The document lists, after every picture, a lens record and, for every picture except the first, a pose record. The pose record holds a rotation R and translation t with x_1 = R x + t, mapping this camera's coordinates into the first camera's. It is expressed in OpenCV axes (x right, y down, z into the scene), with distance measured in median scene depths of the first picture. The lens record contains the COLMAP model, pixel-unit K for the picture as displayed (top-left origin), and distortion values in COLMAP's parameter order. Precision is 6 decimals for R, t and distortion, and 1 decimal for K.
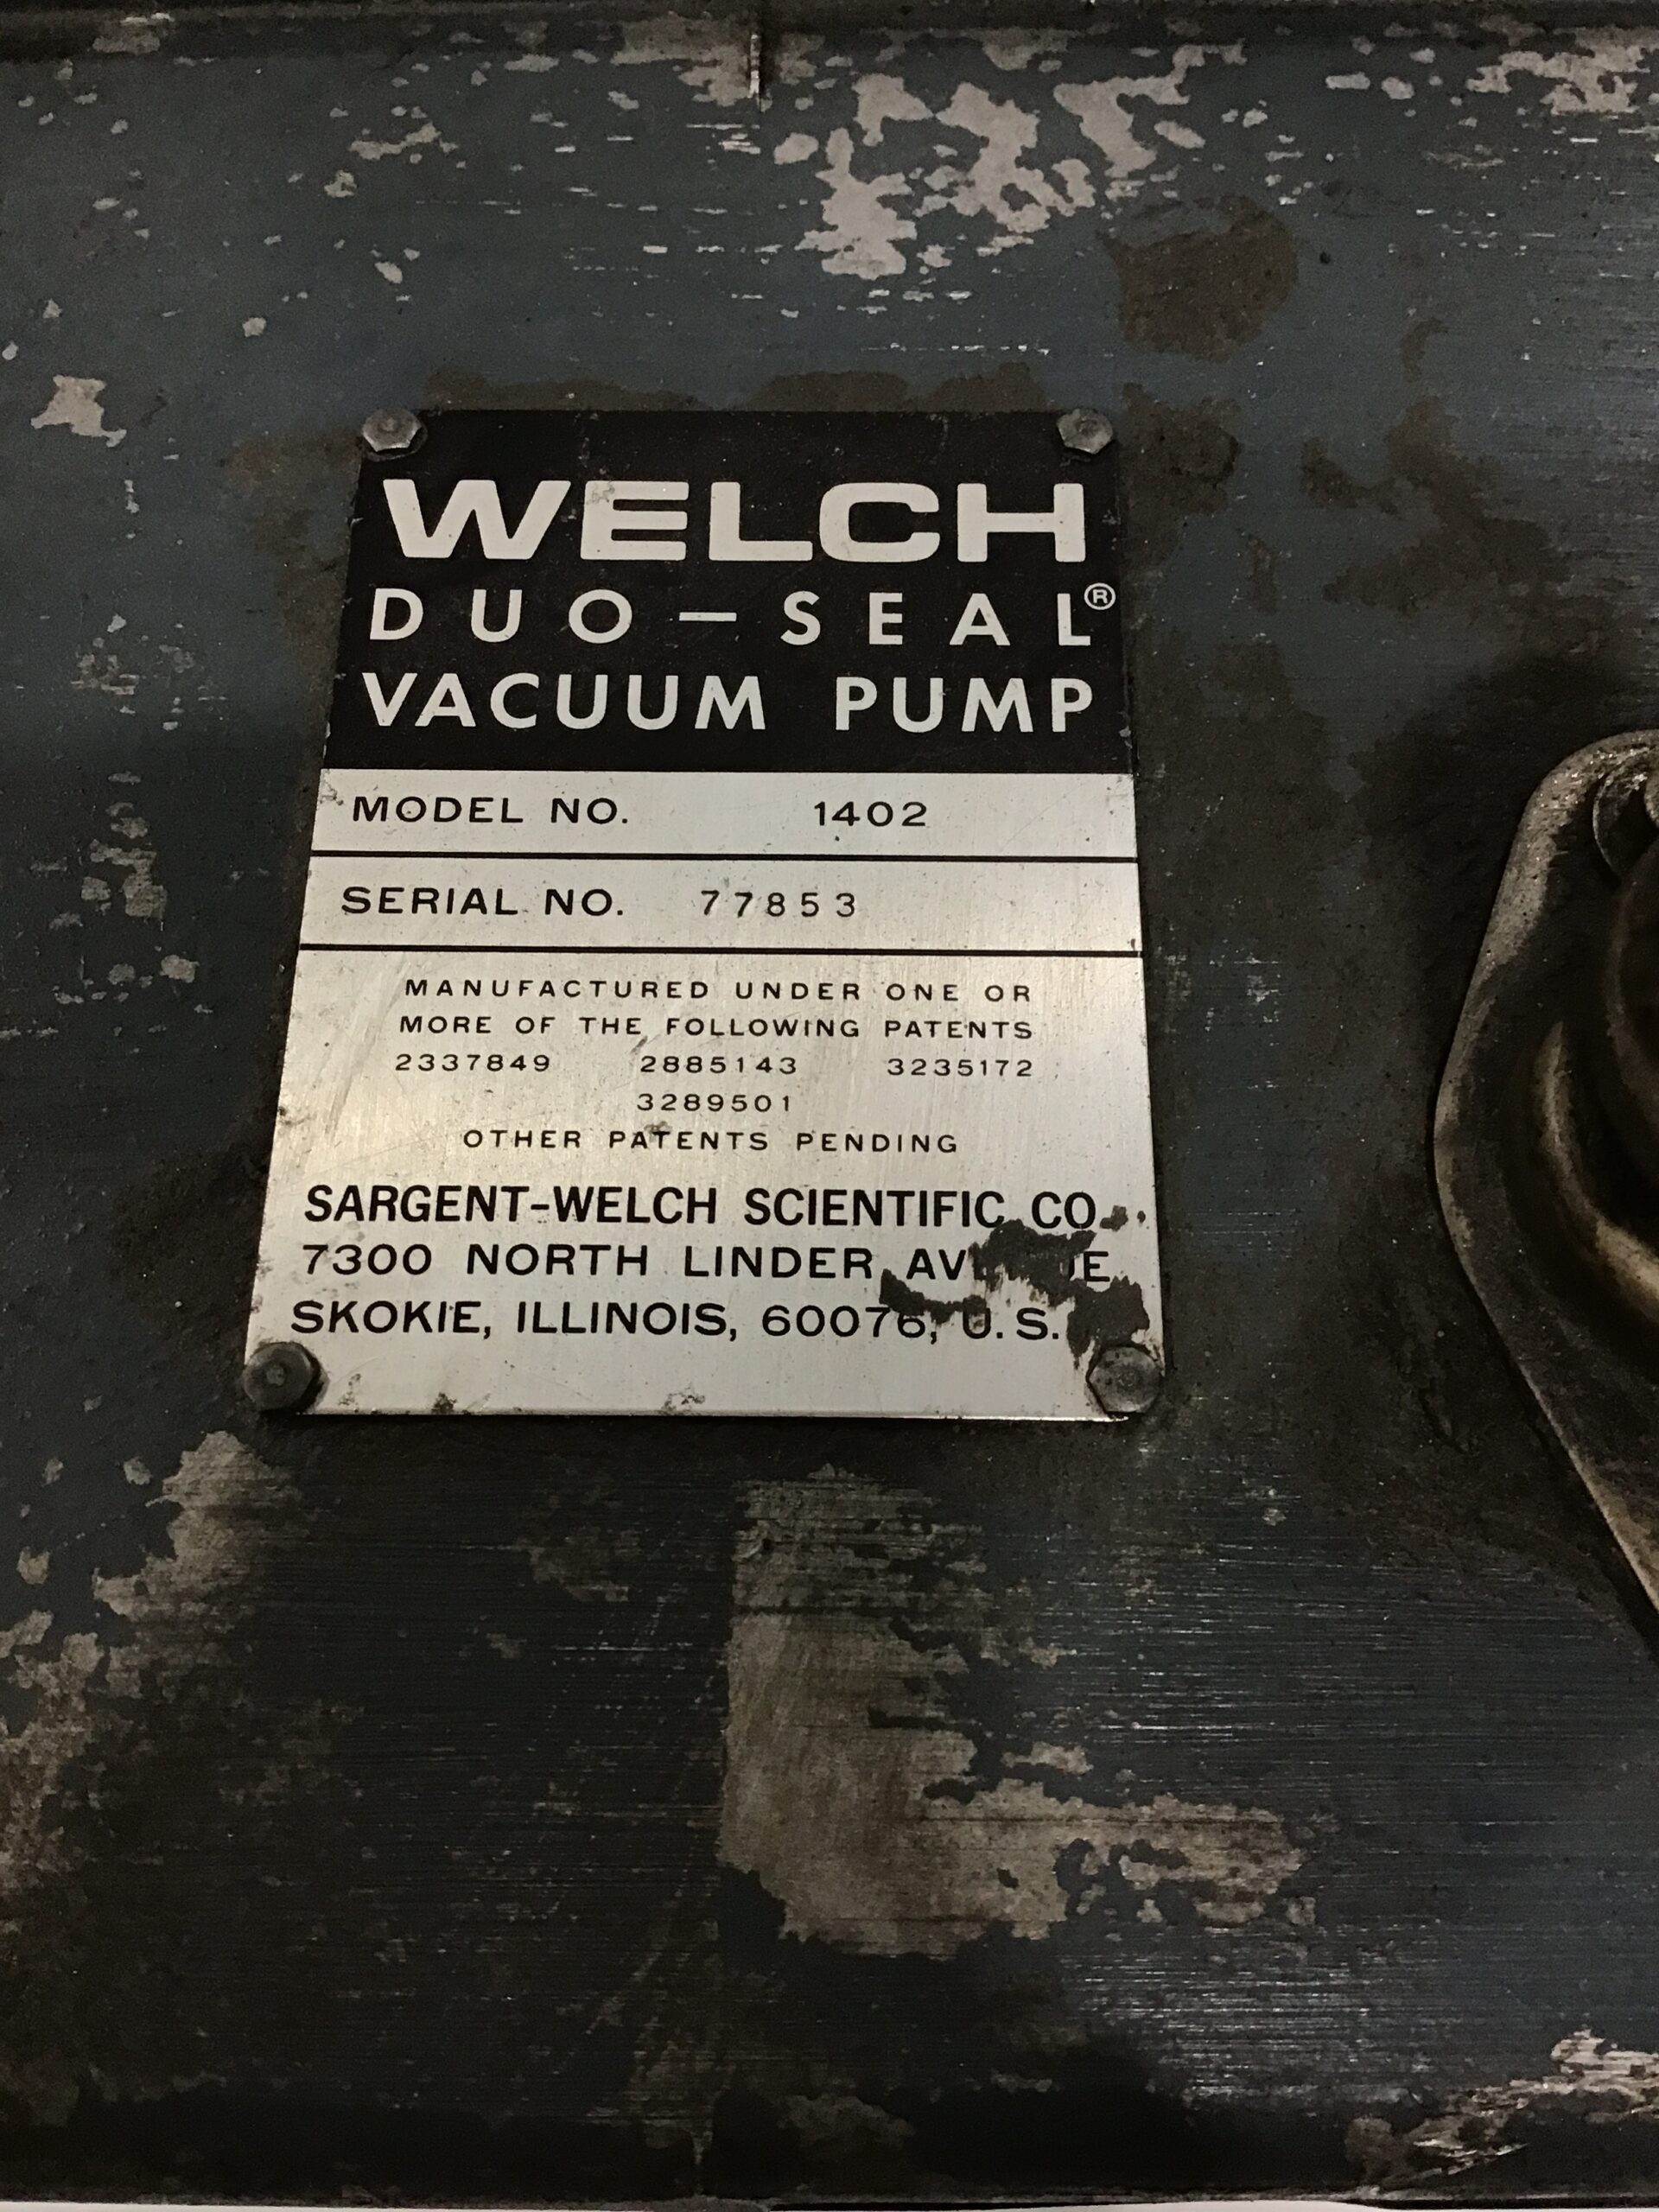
lens RADIAL K [[1961.4, 0, 848.2], [0, 1961.4, 1108.7], [0, 0, 1]] dist [0.115224, -0.222272]
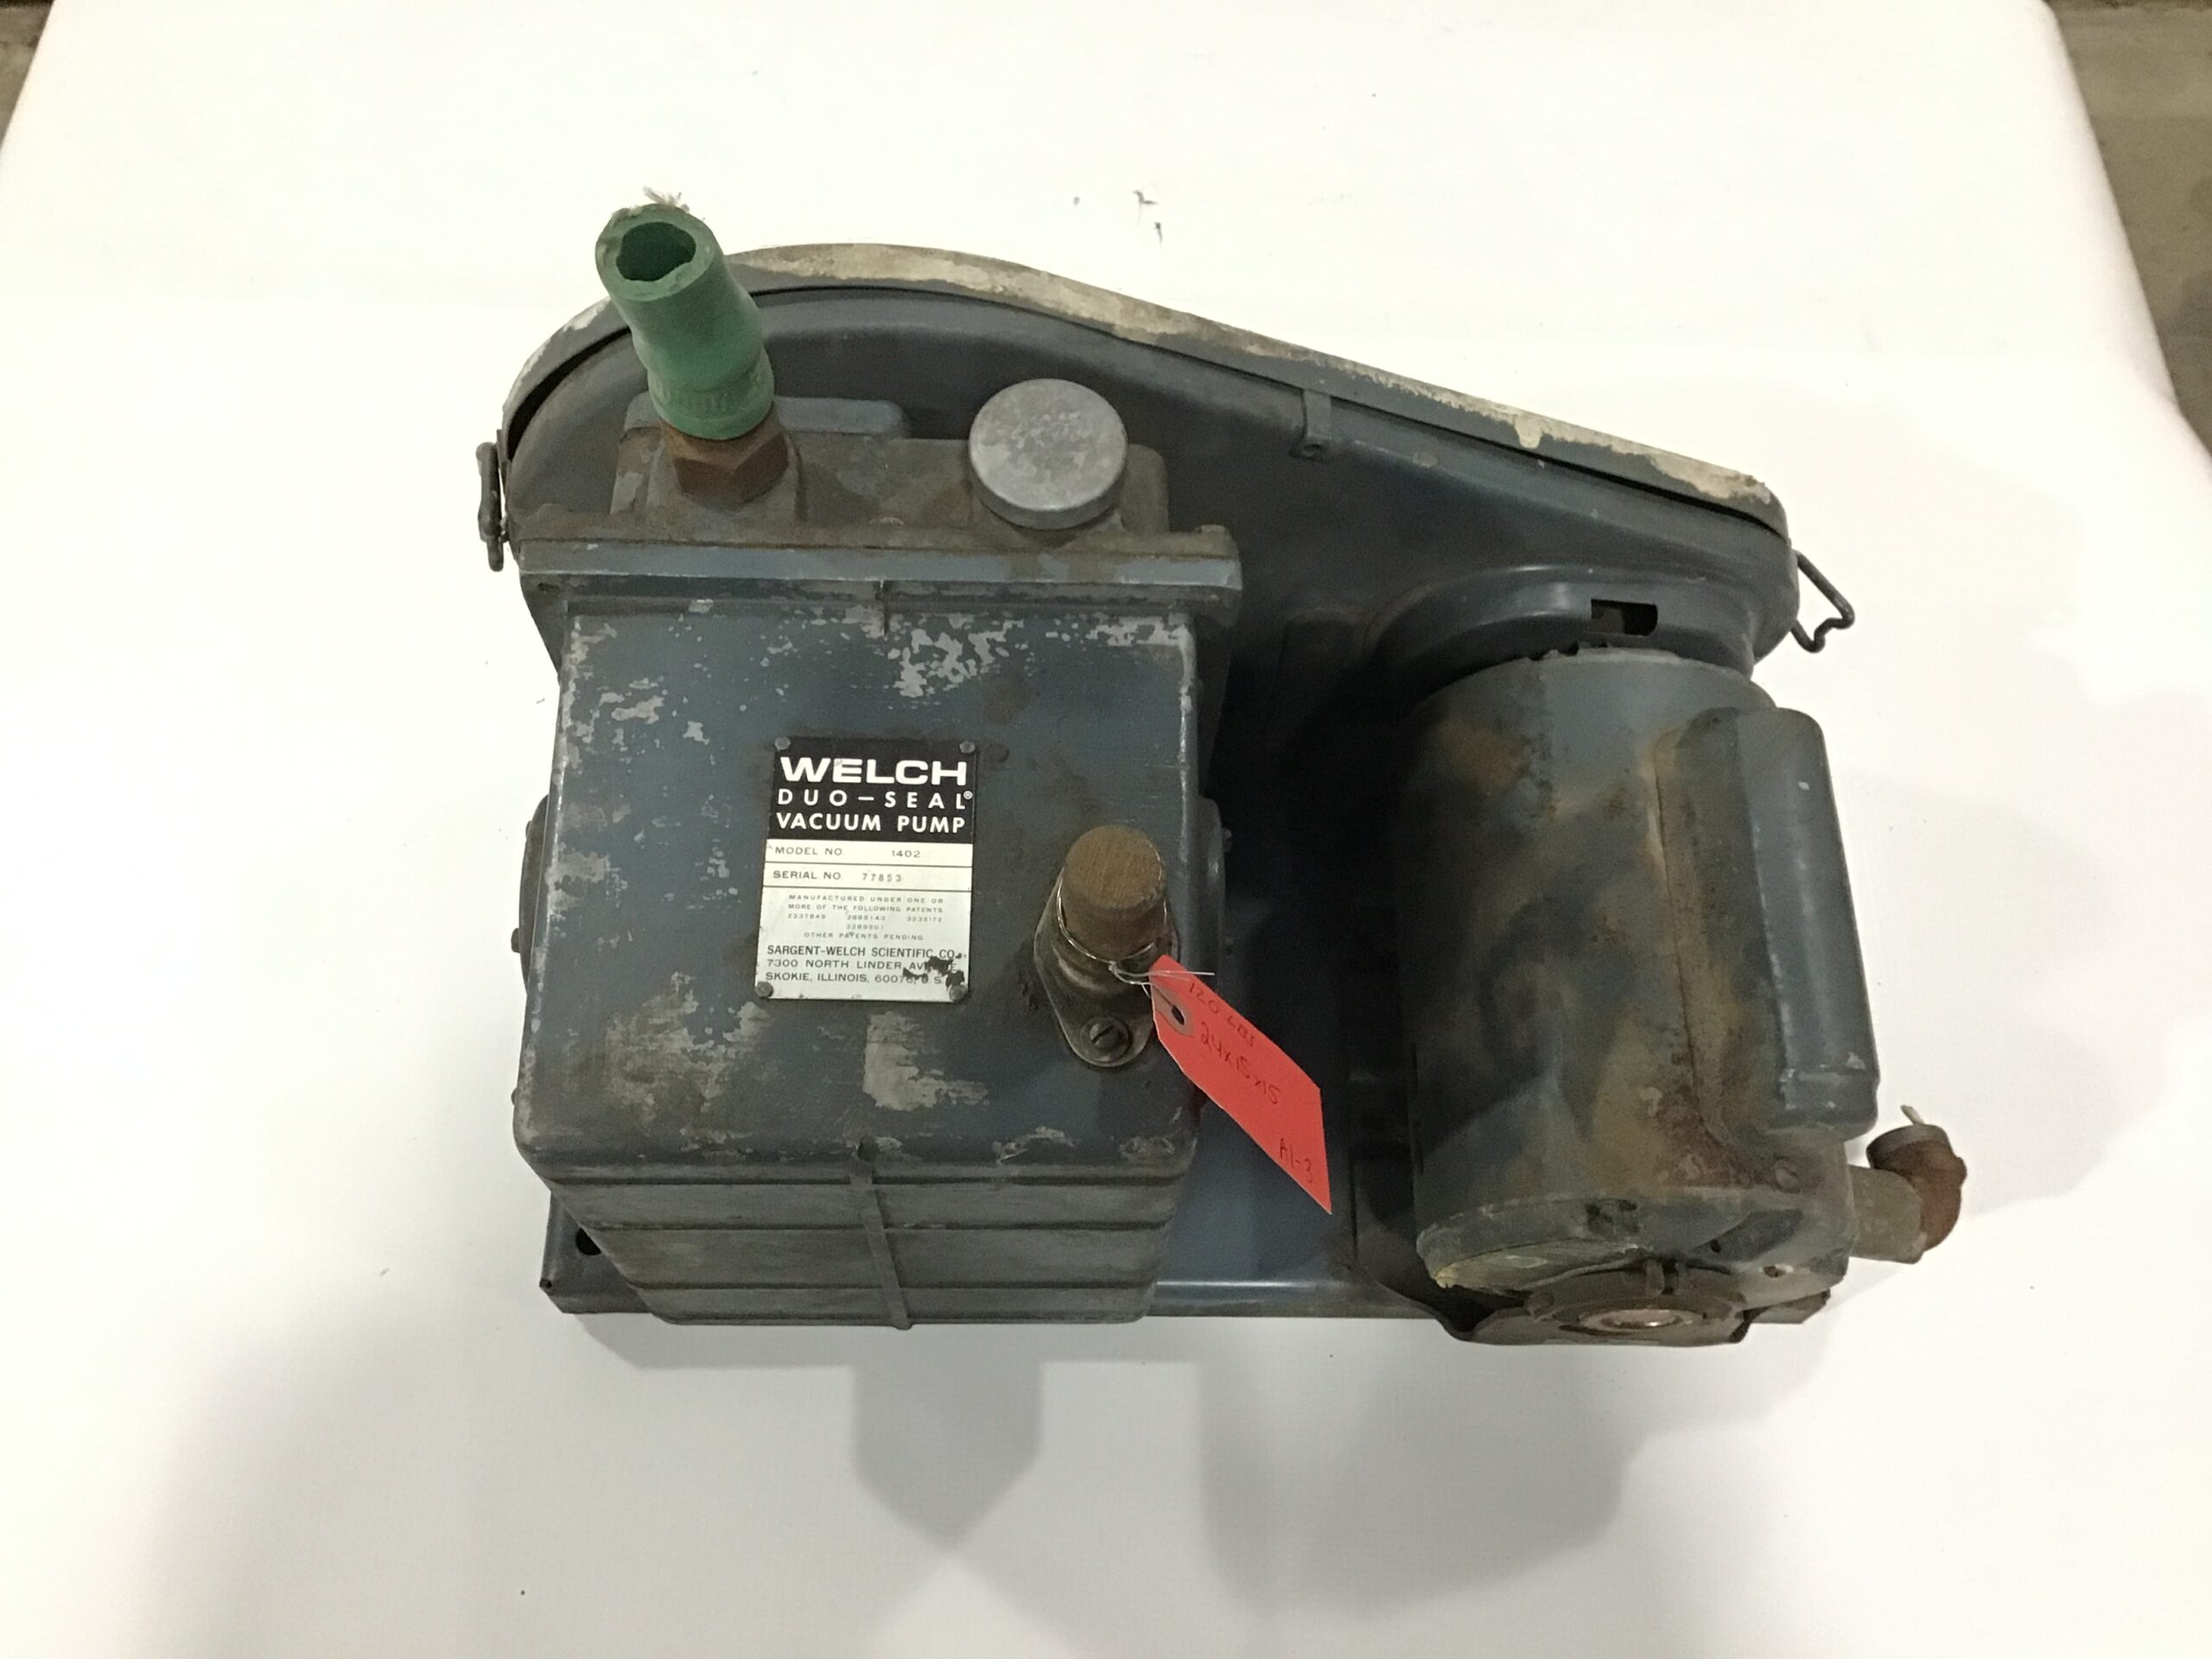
lens RADIAL K [[1961.4, 0, 1100.3], [0, 1961.4, 830.5], [0, 0, 1]] dist [0.115224, -0.222272]
pose [[0.998874, 0.017600, 0.044048, 0.228771], [-0.017364, 0.999833, -0.005732, -0.180657], [-0.044141, 0.004961, 0.999013, -2.998825]]
